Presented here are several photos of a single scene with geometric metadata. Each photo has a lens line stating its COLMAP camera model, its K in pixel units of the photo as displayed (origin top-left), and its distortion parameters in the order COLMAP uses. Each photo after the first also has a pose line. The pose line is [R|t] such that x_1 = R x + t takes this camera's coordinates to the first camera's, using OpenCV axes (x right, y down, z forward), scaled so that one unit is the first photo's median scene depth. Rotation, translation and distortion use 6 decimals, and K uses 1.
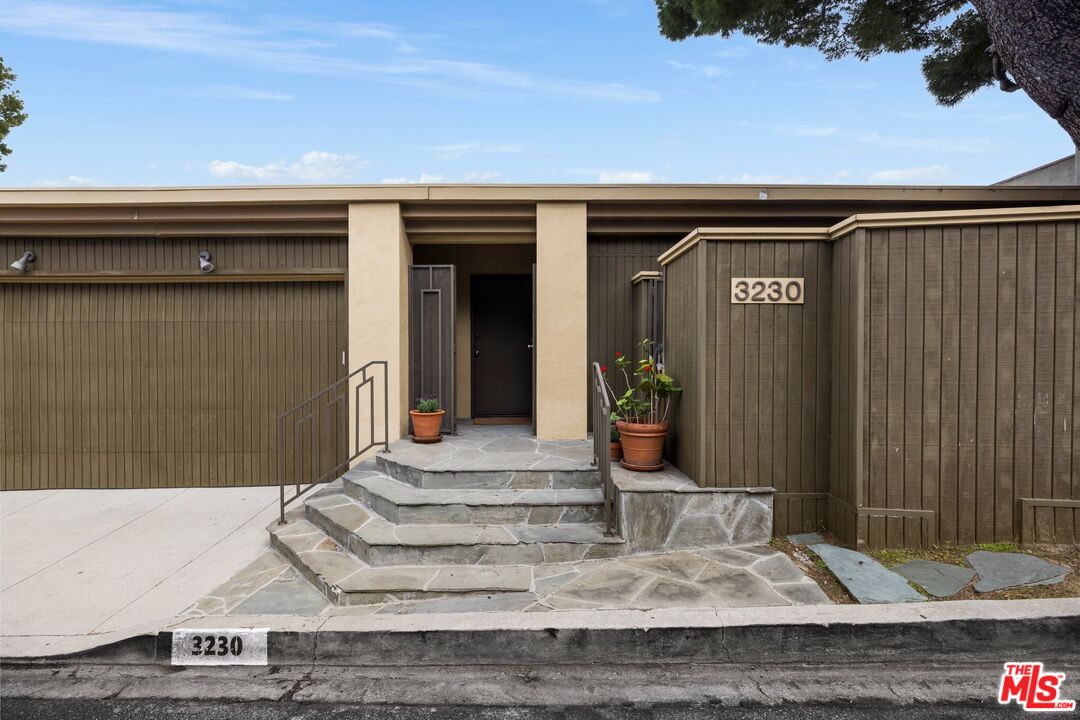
lens RADIAL K [[468.4, 0, 535.2], [0, 468.4, 353.6], [0, 0, 1]] dist [-0.003243, 0.000198]
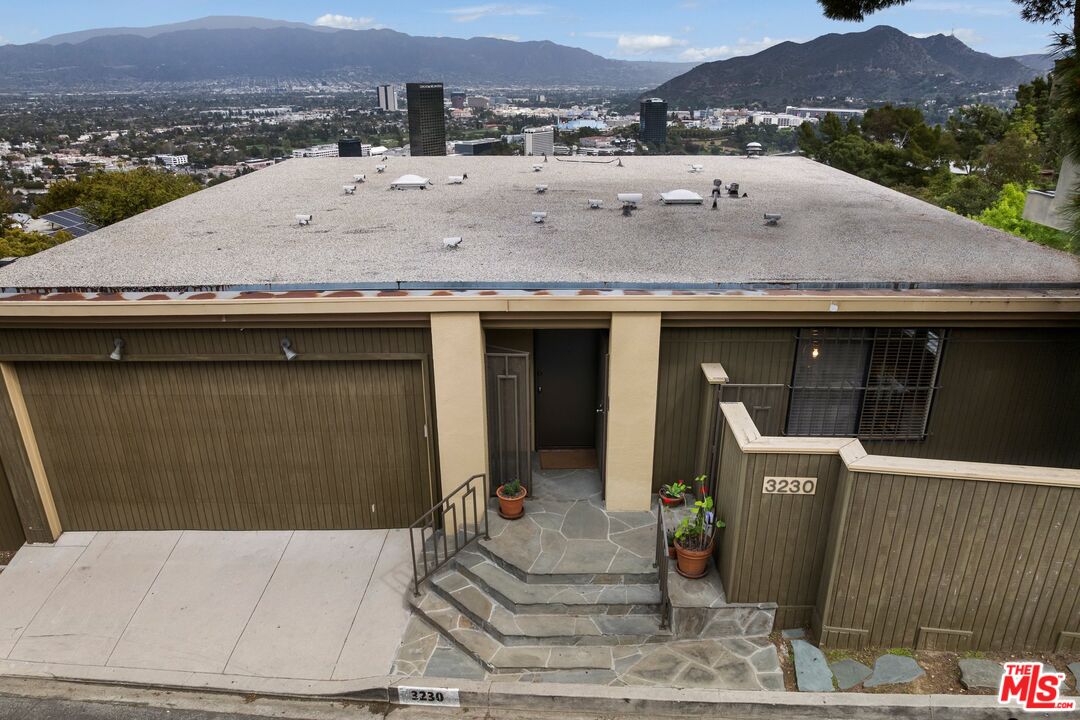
lens RADIAL K [[763.4, 0, 546.7], [0, 763.4, 395.6], [0, 0, 1]] dist [-0.035655, 0.002641]
pose [[0.999861, 0.003640, -0.016280, -0.177197], [0.002960, 0.921716, 0.387855, -1.251983], [0.016417, -0.387849, 0.921577, -0.959274]]
